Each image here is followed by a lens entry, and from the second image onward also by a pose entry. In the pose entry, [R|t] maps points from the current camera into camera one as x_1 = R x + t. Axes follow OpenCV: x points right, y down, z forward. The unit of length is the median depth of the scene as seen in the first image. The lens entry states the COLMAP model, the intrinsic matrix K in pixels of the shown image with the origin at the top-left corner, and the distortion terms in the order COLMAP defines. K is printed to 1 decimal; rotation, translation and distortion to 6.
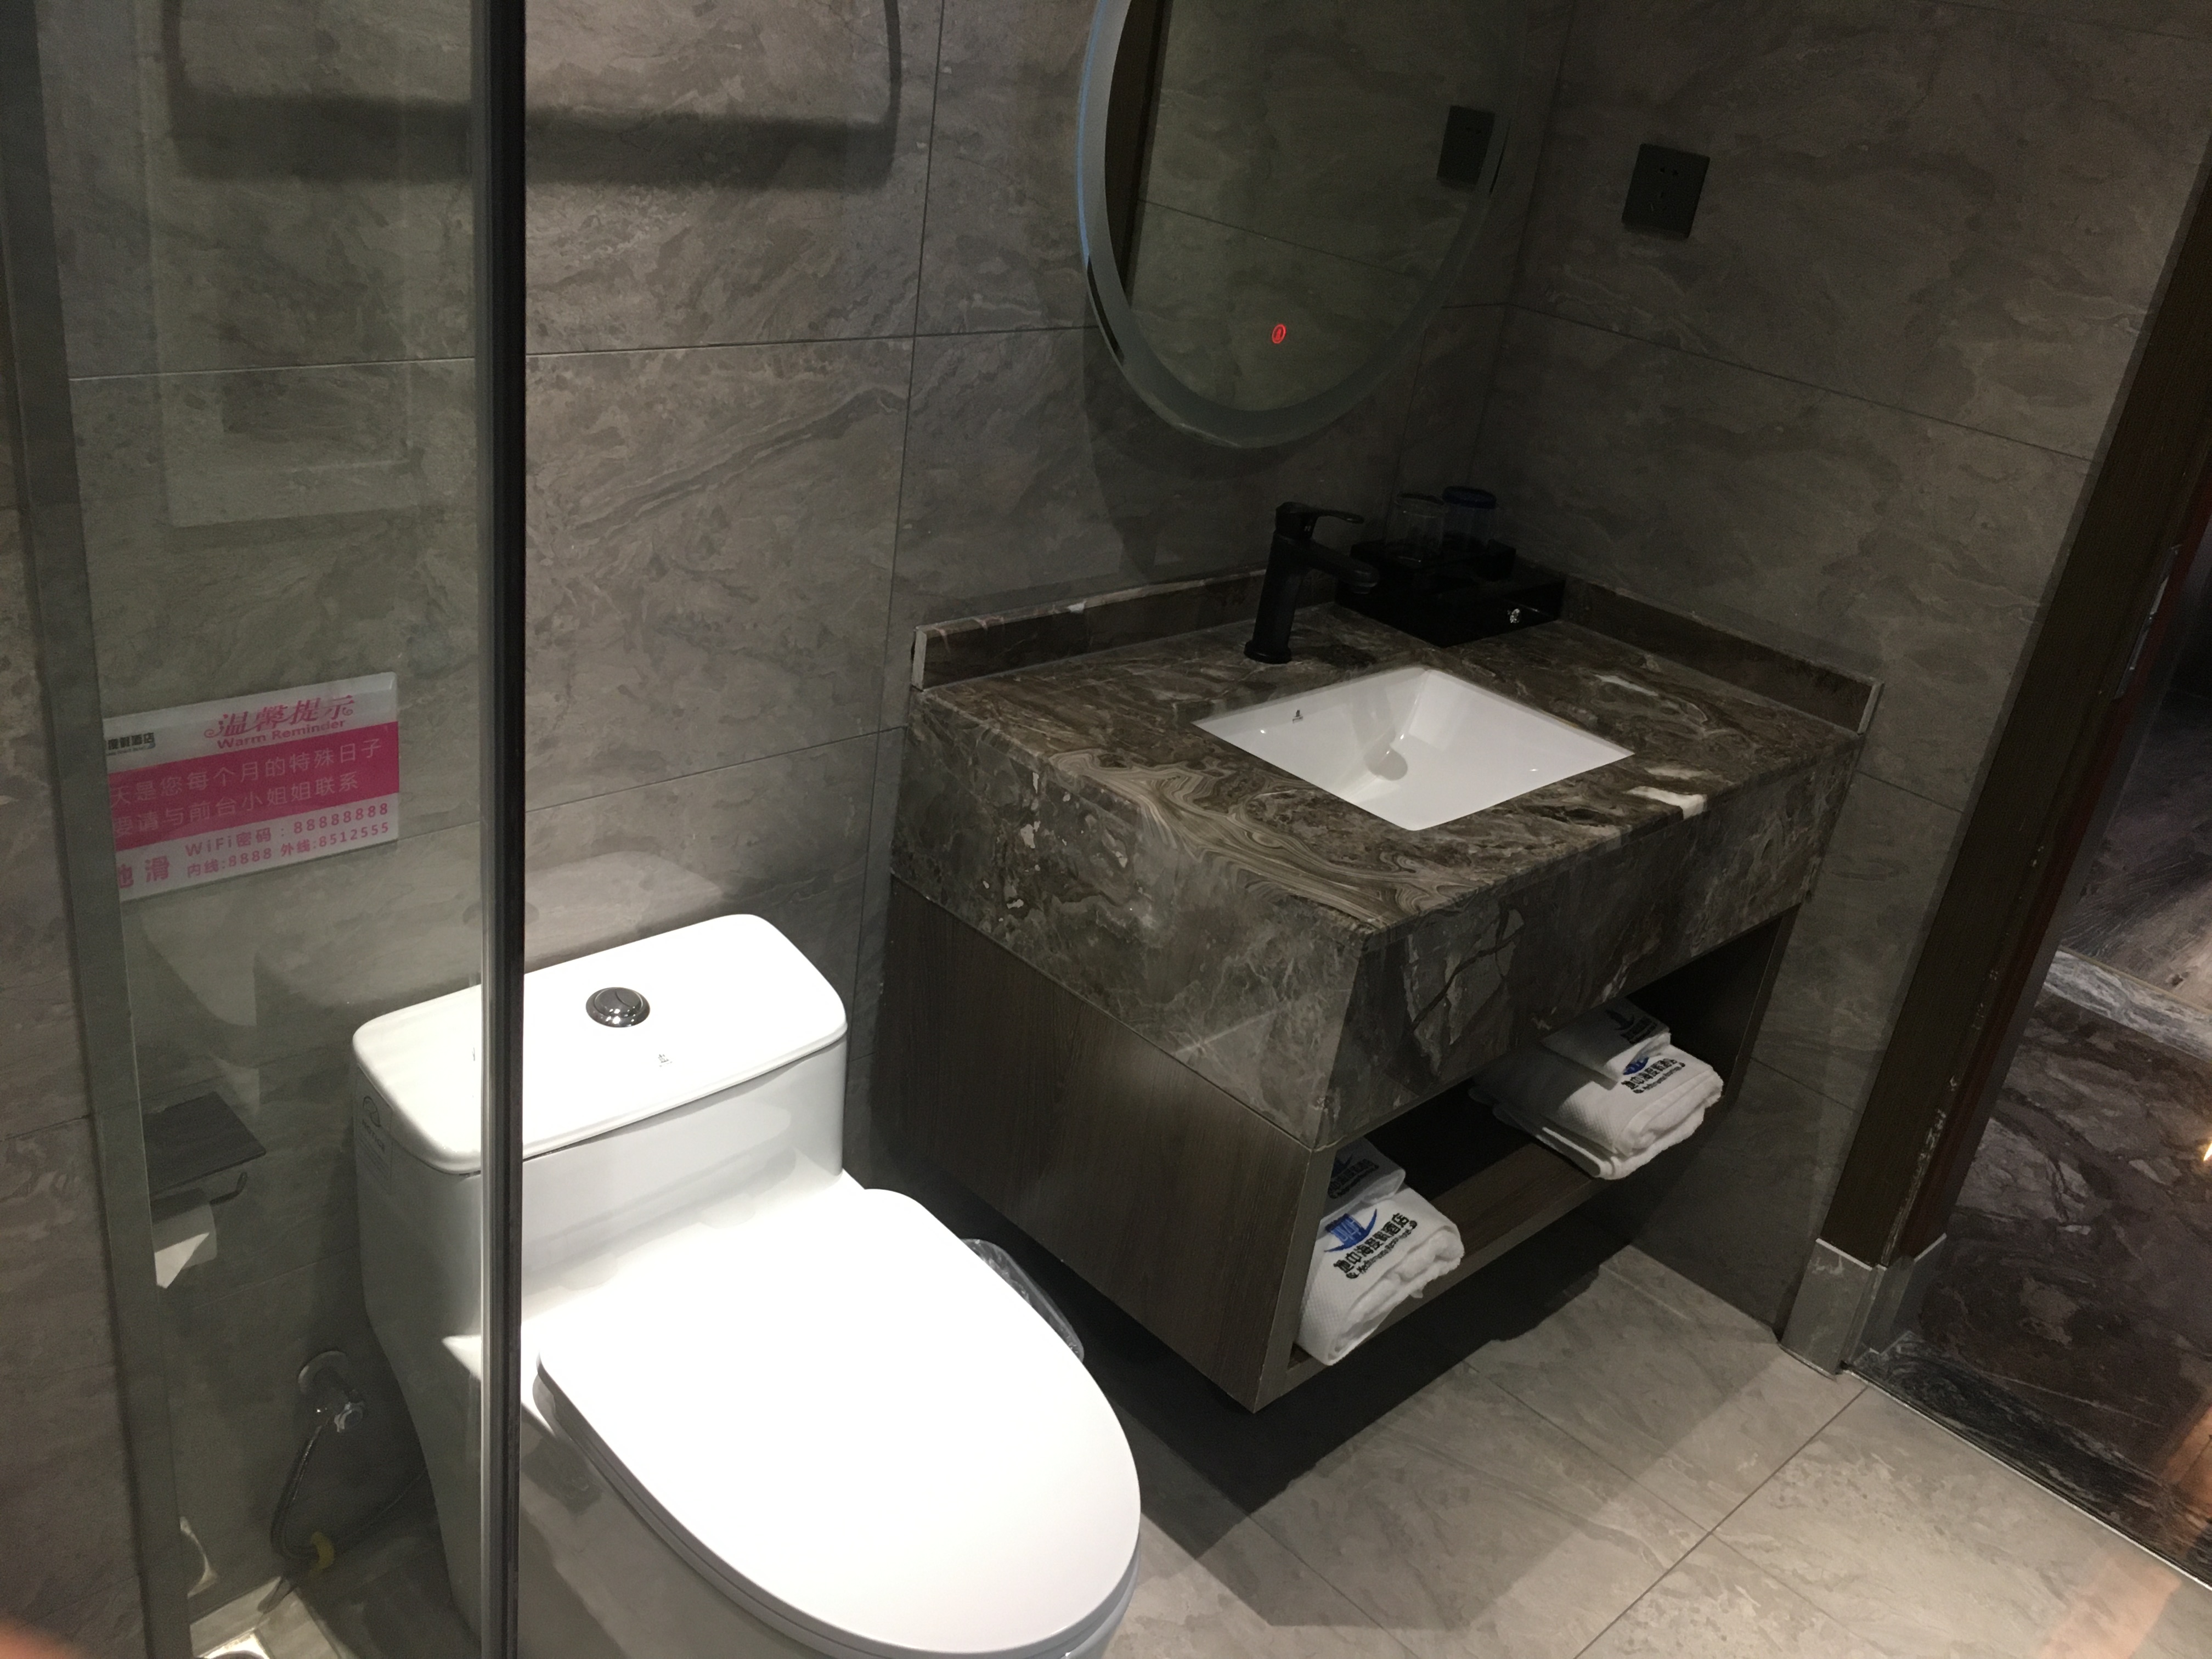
lens RADIAL K [[1880.6, 0, 1105.9], [0, 1880.6, 828.0], [0, 0, 1]] dist [0.004799, -0.020443]
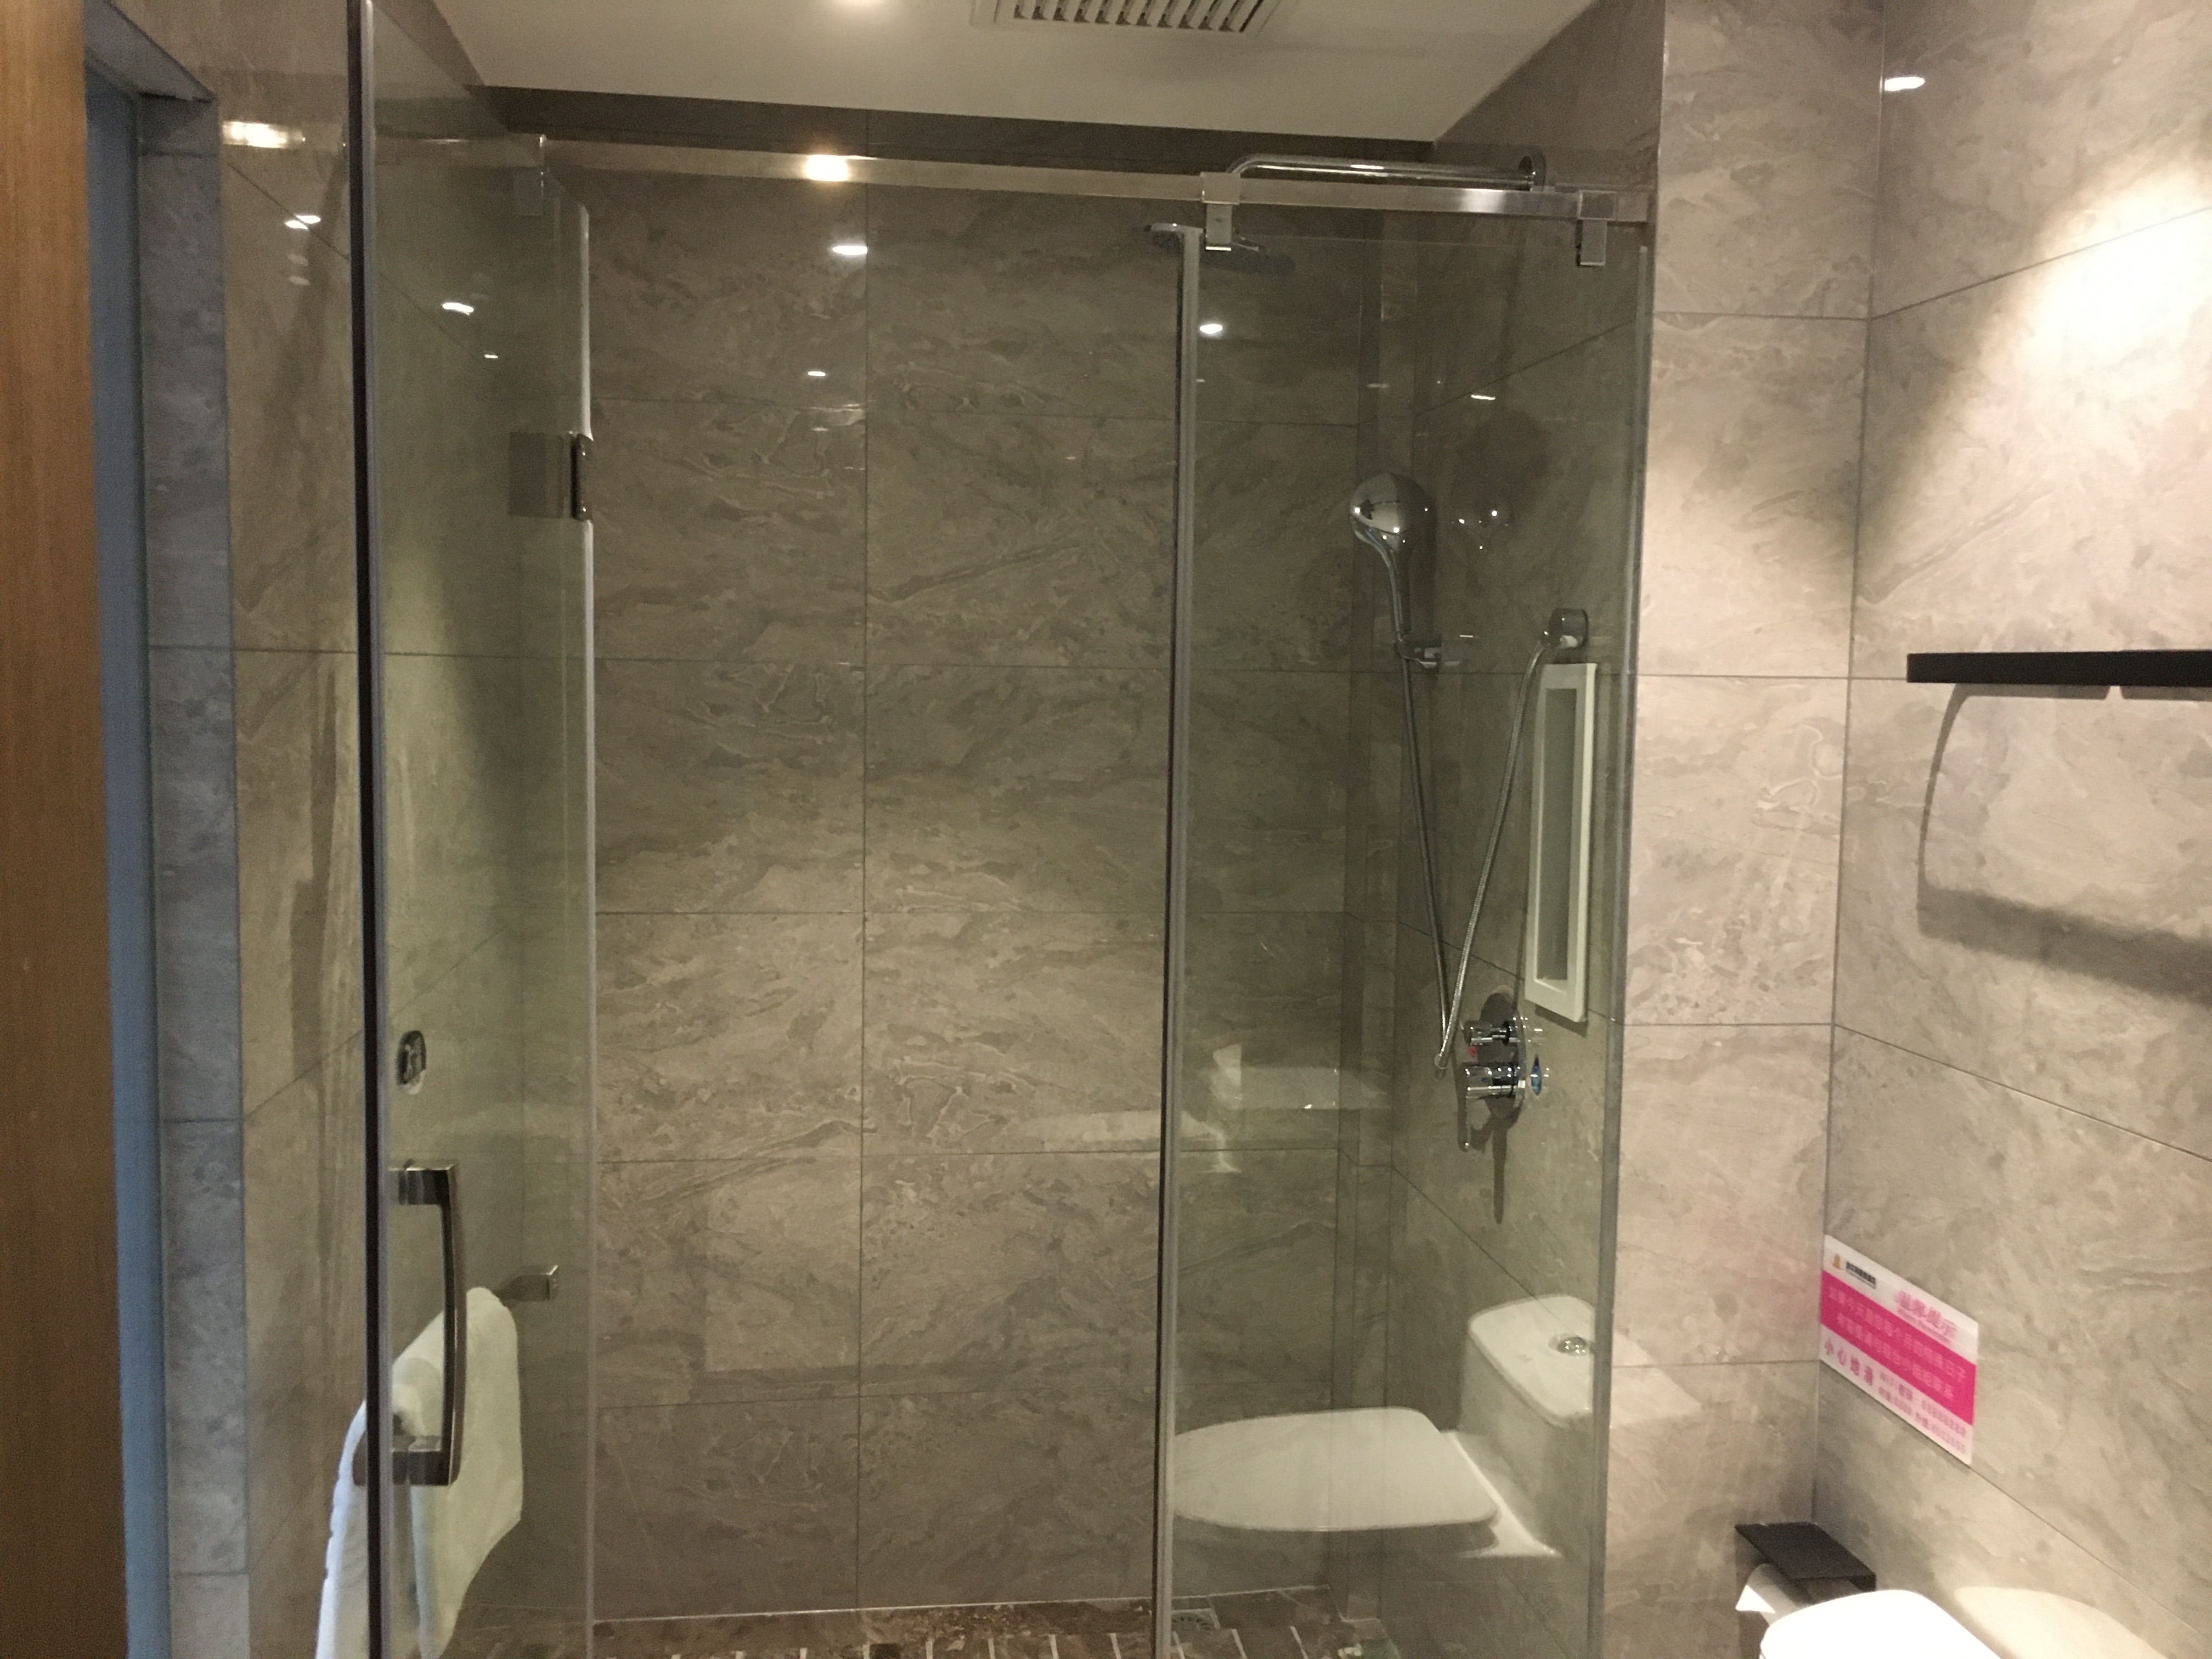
lens RADIAL K [[1880.6, 0, 1105.5], [0, 1880.6, 828.5], [0, 0, 1]] dist [0.004799, -0.020443]
pose [[-0.576633, -0.085369, -0.812531, 1.026790], [-0.448366, 0.864448, 0.227371, -0.397708], [0.682980, 0.495421, -0.536746, 1.118604]]
